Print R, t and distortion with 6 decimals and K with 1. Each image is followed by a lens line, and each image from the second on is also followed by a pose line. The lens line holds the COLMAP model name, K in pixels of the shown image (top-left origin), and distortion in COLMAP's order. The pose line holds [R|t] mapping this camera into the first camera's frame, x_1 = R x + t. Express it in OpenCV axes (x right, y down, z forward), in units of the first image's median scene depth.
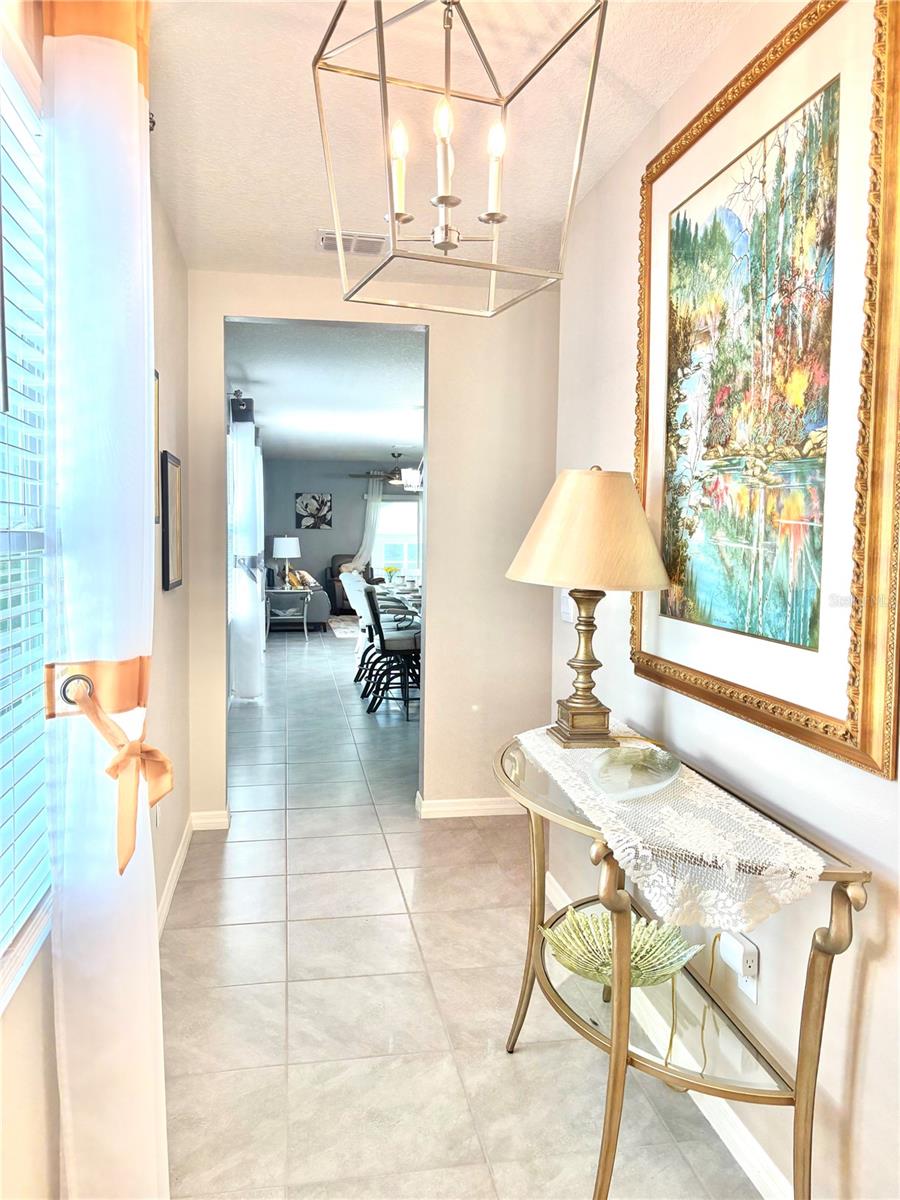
lens RADIAL K [[910.5, 0, 451.2], [0, 910.5, 600.3], [0, 0, 1]] dist [0.012896, 0.004296]
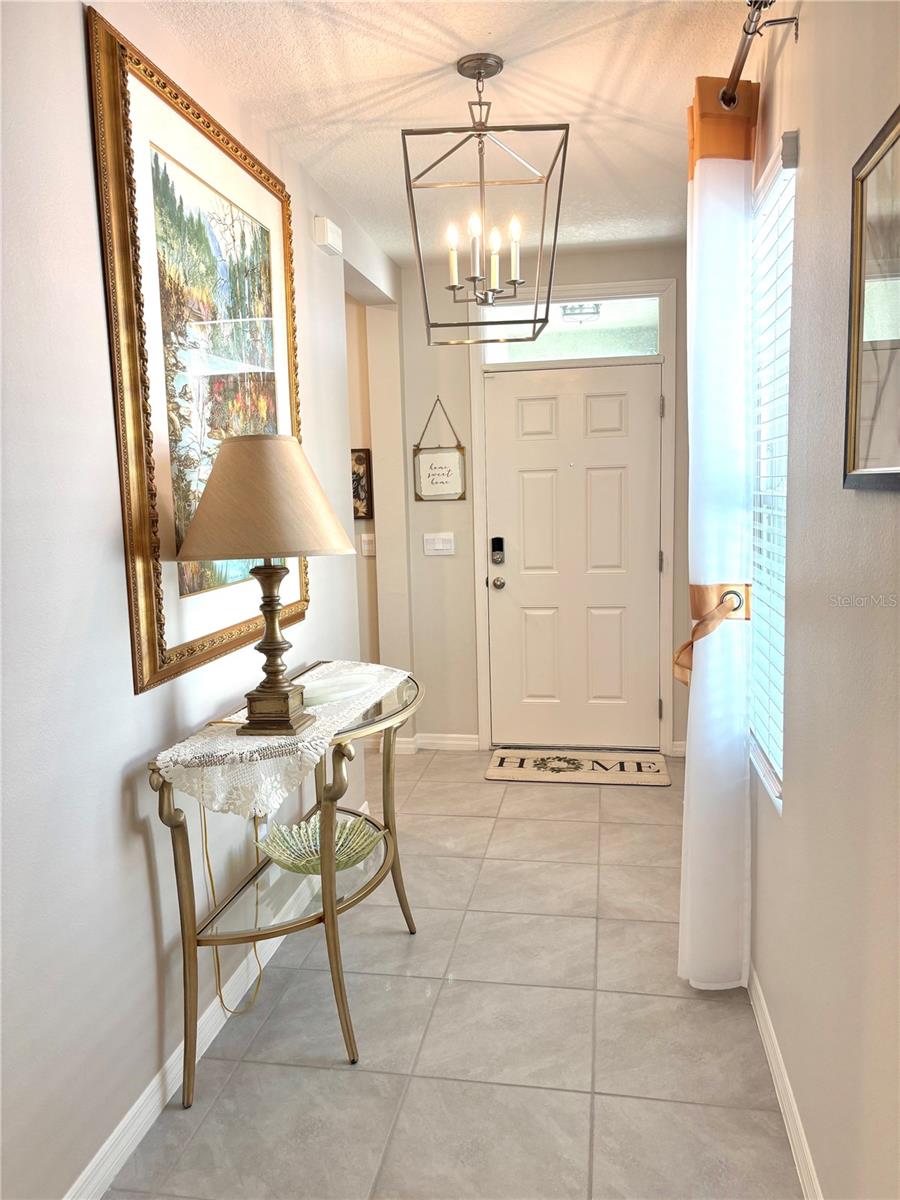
lens RADIAL K [[910.5, 0, 449.5], [0, 910.5, 598.3], [0, 0, 1]] dist [0.012896, 0.004296]
pose [[-0.937696, -0.029936, 0.346163, -0.356402], [0.041220, 0.979661, 0.196380, -0.159378], [-0.345002, 0.198413, -0.917391, 1.838805]]
